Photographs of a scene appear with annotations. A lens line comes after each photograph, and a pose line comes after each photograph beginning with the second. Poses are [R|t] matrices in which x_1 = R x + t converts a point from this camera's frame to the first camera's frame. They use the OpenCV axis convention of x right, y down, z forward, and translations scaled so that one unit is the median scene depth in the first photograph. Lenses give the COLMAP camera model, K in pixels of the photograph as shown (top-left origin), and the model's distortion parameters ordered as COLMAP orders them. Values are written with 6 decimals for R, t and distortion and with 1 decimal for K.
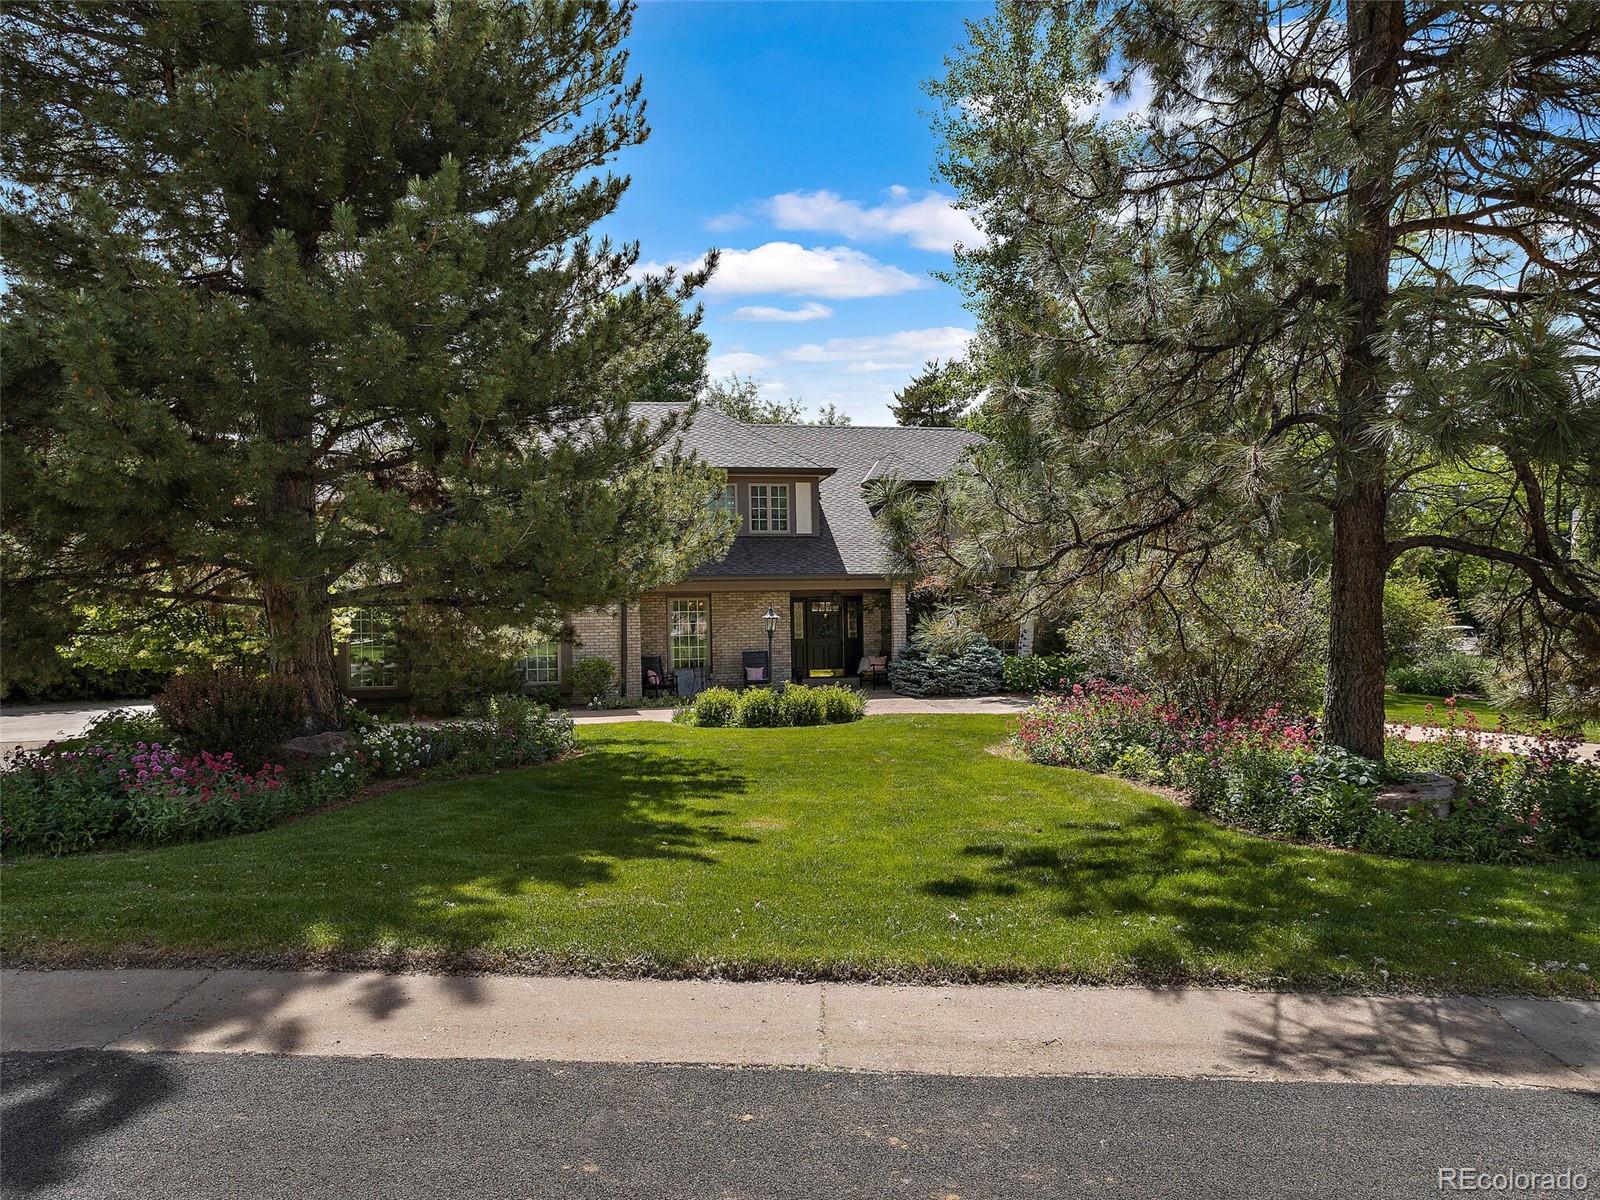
lens RADIAL K [[940.3, 0, 800.0], [0, 940.3, 600.0], [0, 0, 1]] dist [-0.064176, 0.045423]
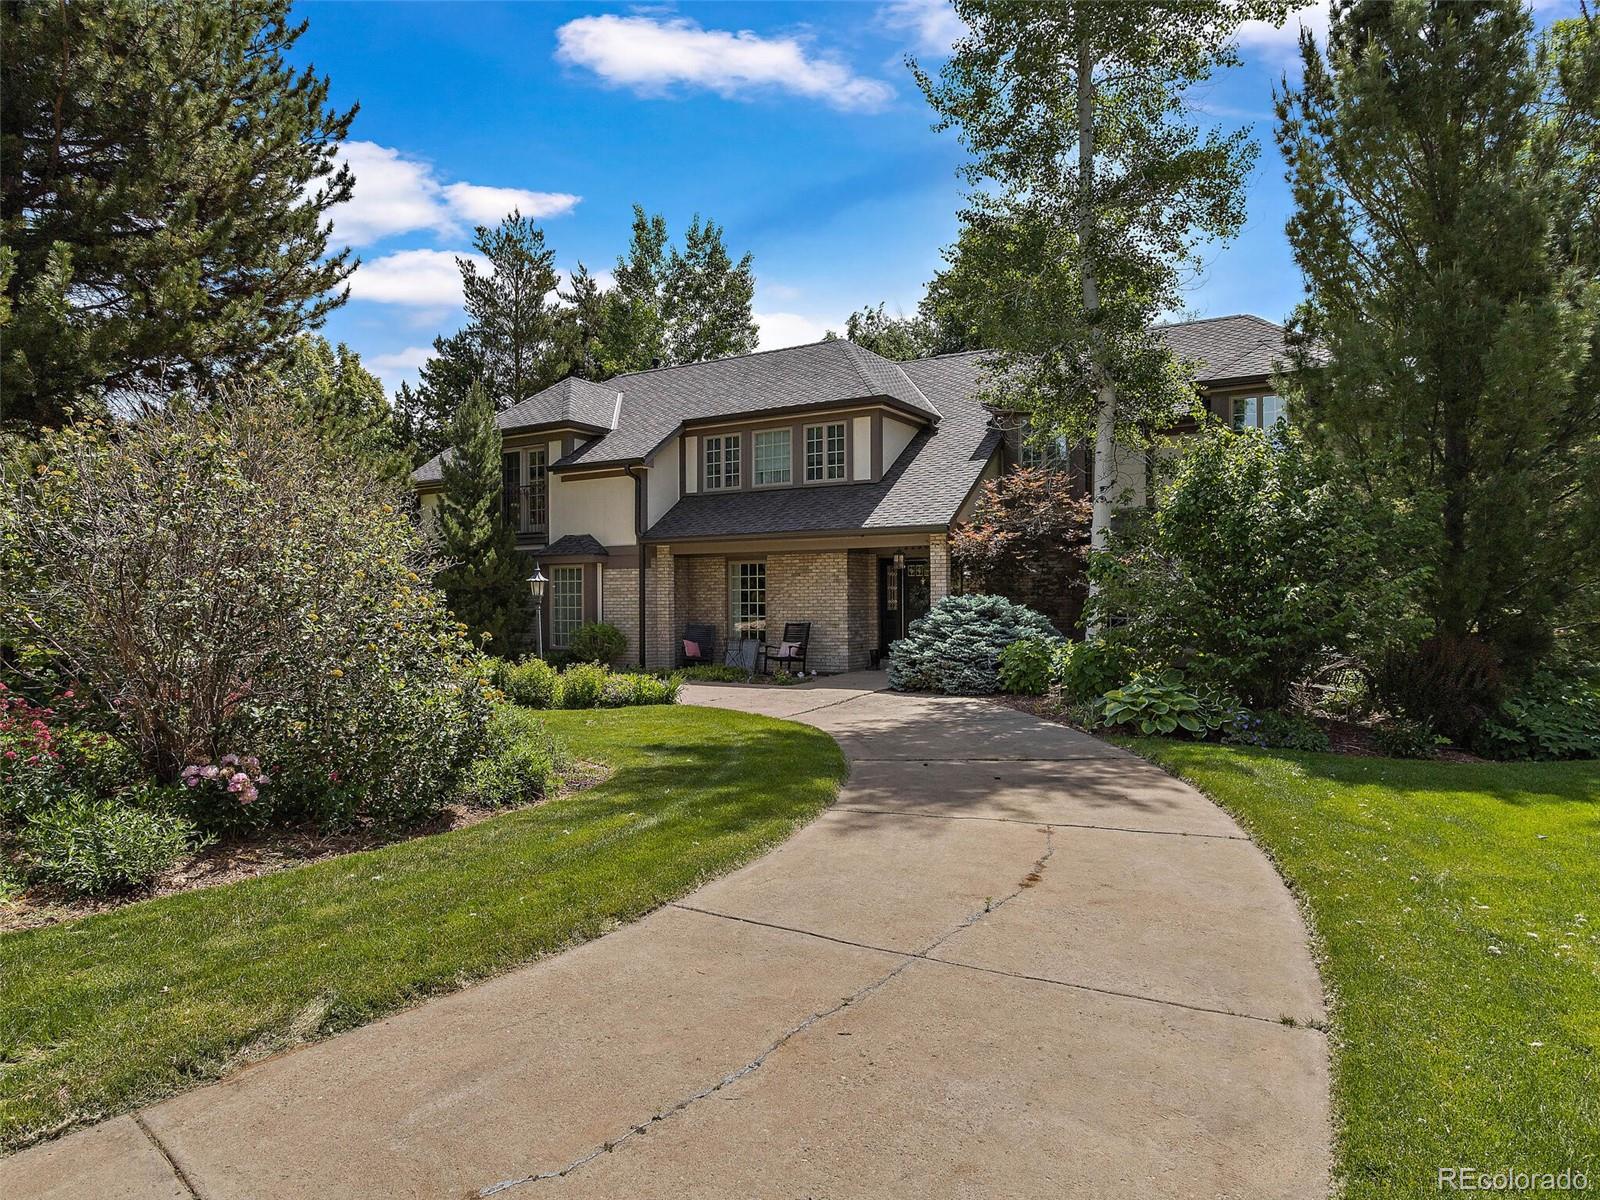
lens RADIAL K [[965.6, 0, 800.0], [0, 965.6, 600.0], [0, 0, 1]] dist [-0.022113, 0.002263]
pose [[0.741186, 0.014115, -0.671151, 0.535010], [0.005665, 0.999612, 0.027279, 0.009860], [0.671276, -0.024021, 0.740818, 0.352351]]
